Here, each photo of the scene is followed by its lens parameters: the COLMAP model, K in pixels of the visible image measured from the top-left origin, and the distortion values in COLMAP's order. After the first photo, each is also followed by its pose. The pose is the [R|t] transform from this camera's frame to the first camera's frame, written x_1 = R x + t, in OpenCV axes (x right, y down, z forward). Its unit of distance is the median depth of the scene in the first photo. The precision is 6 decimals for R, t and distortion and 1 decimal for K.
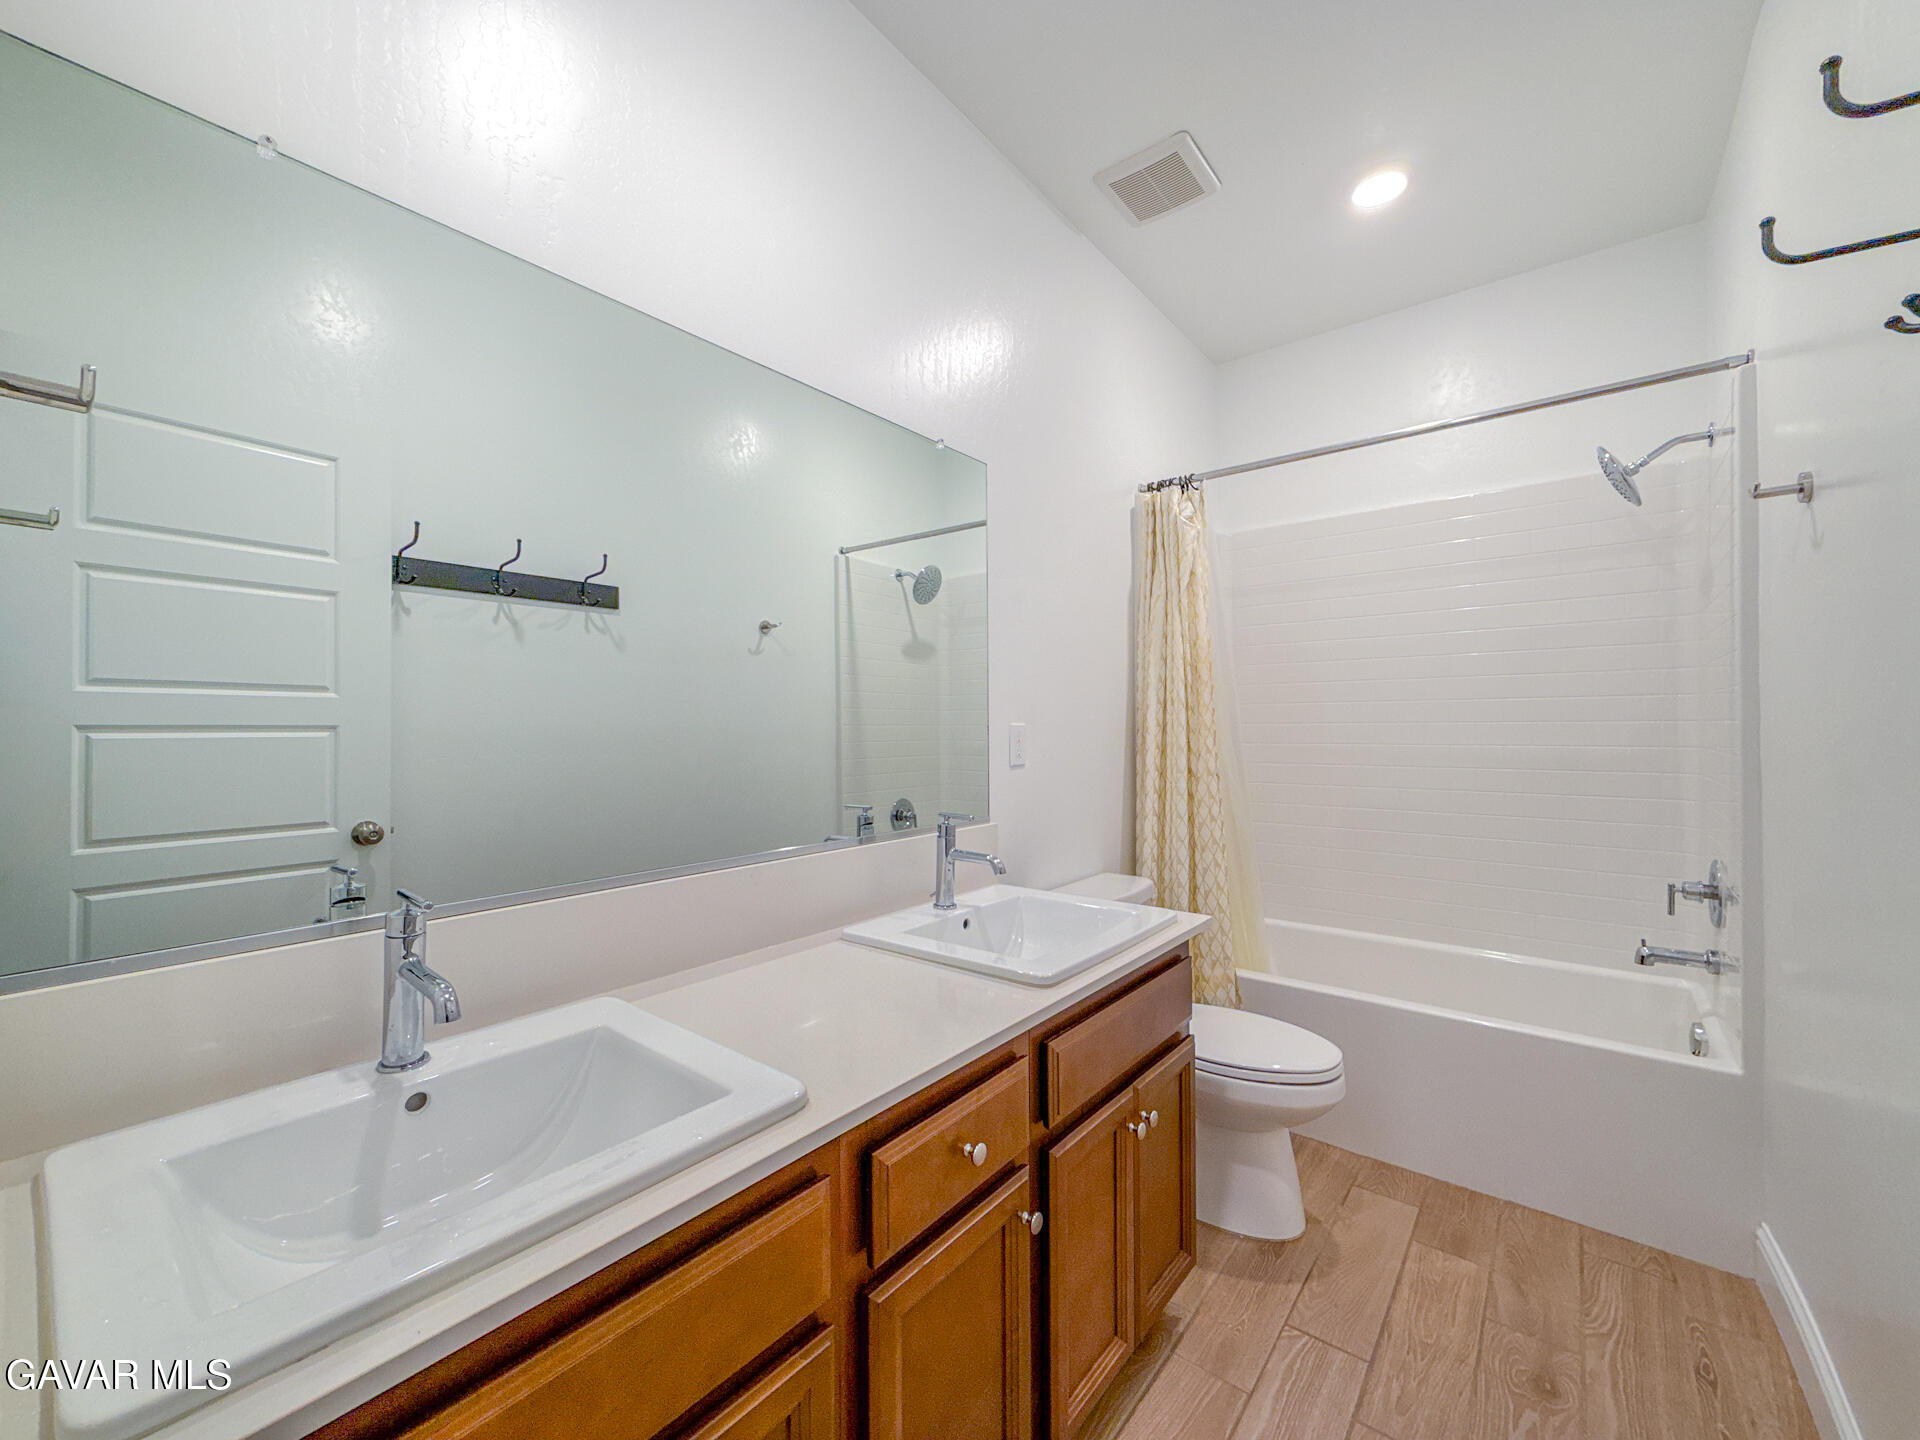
lens RADIAL K [[768.2, 0, 950.7], [0, 768.2, 732.3], [0, 0, 1]] dist [-0.001664, 0.000387]
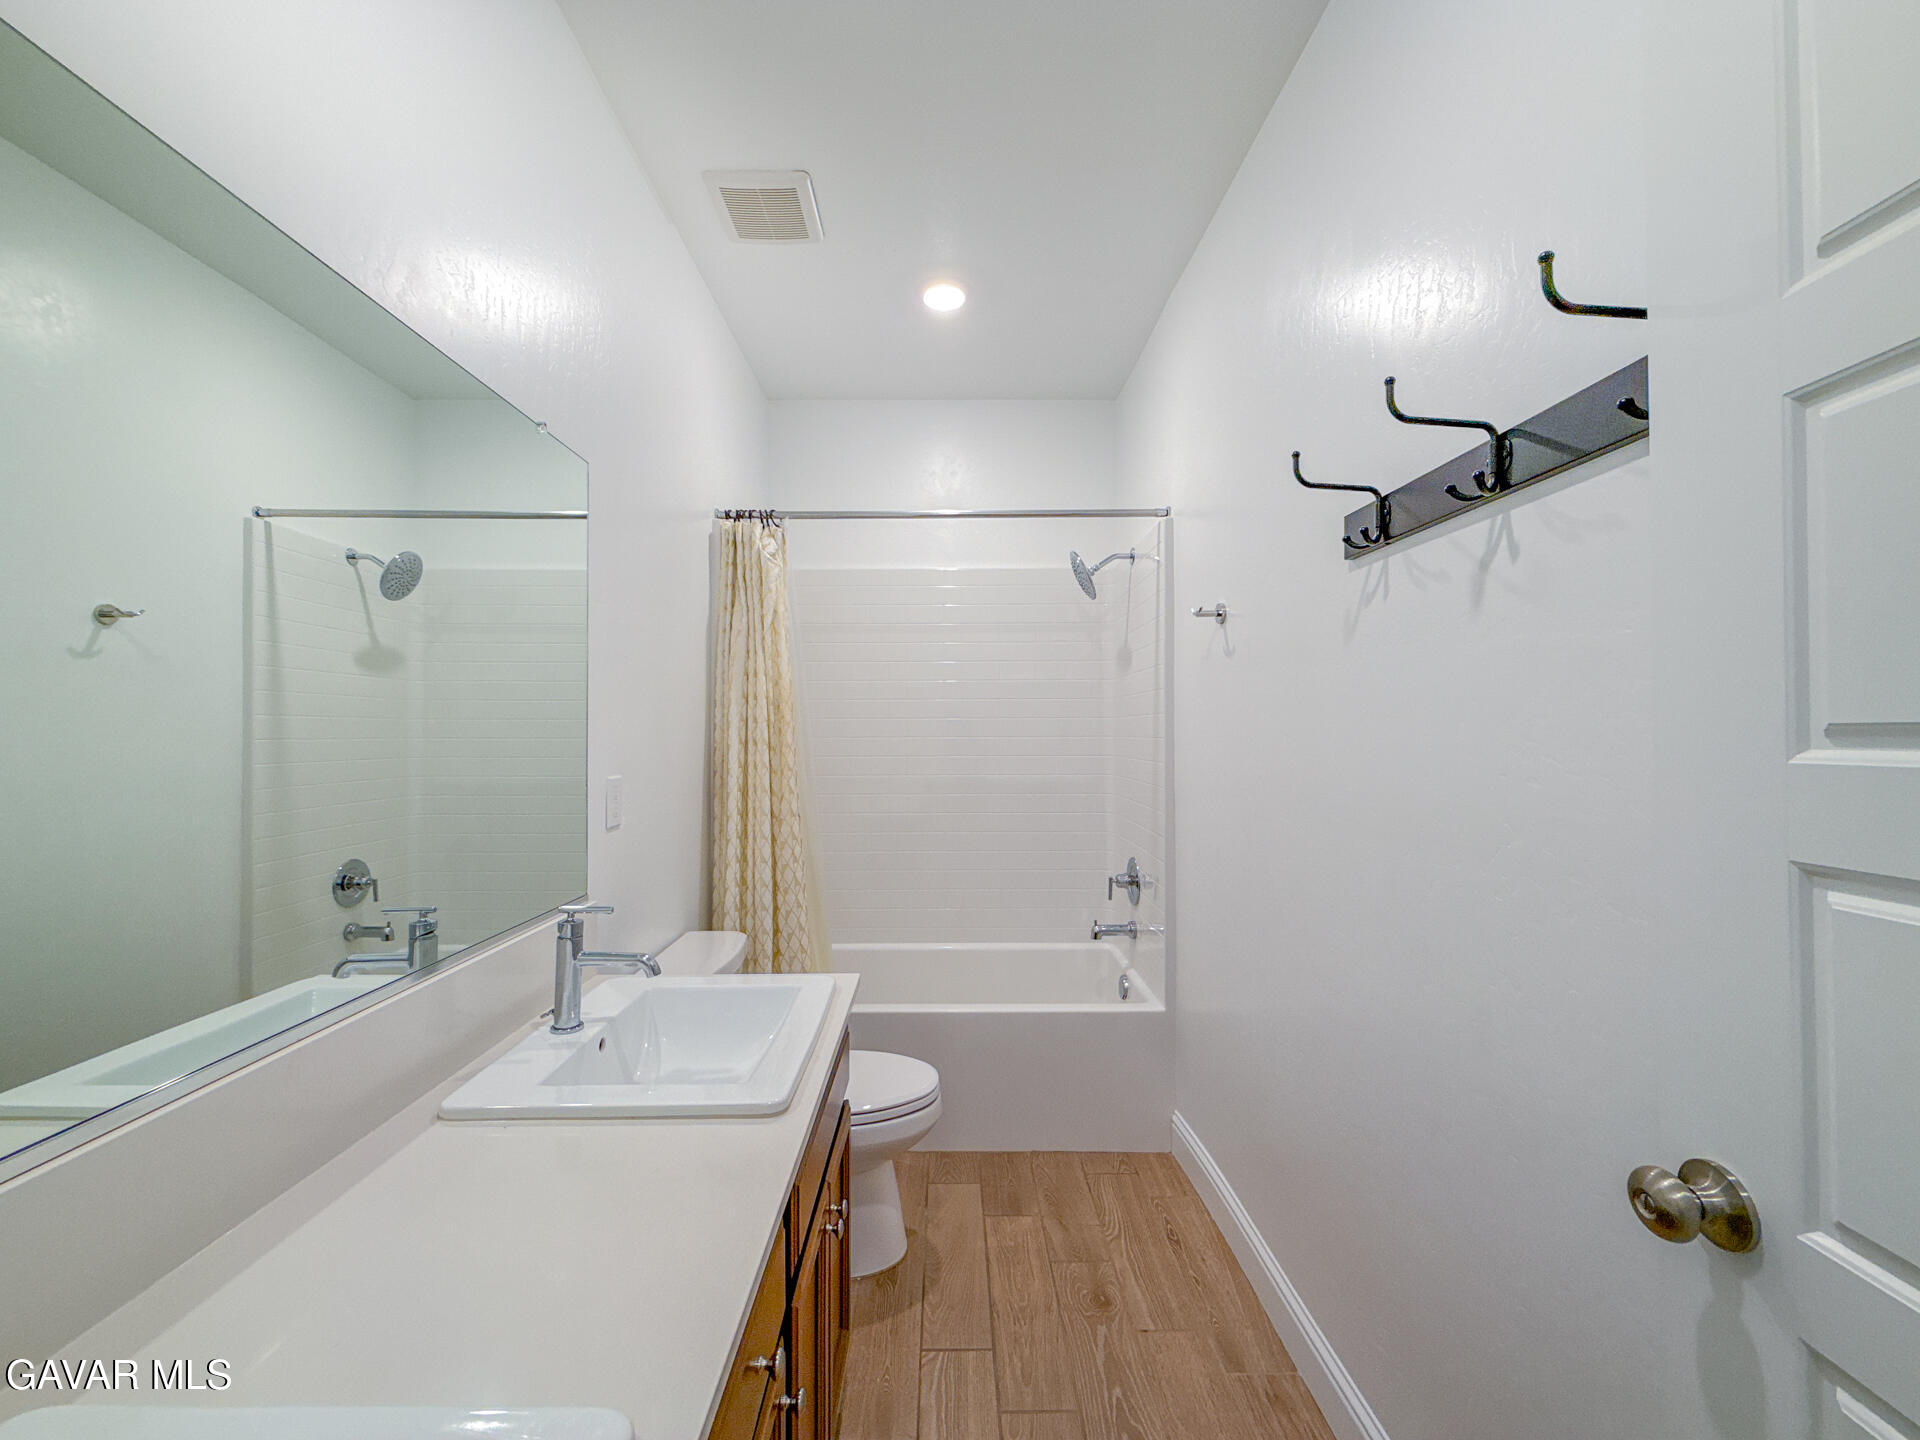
lens RADIAL K [[768.2, 0, 961.2], [0, 768.2, 734.0], [0, 0, 1]] dist [-0.001664, 0.000387]
pose [[0.775009, 0.005162, 0.631929, -0.137427], [0.002371, 0.999936, -0.011076, -0.044082], [-0.631946, 0.010082, 0.774947, 0.102572]]
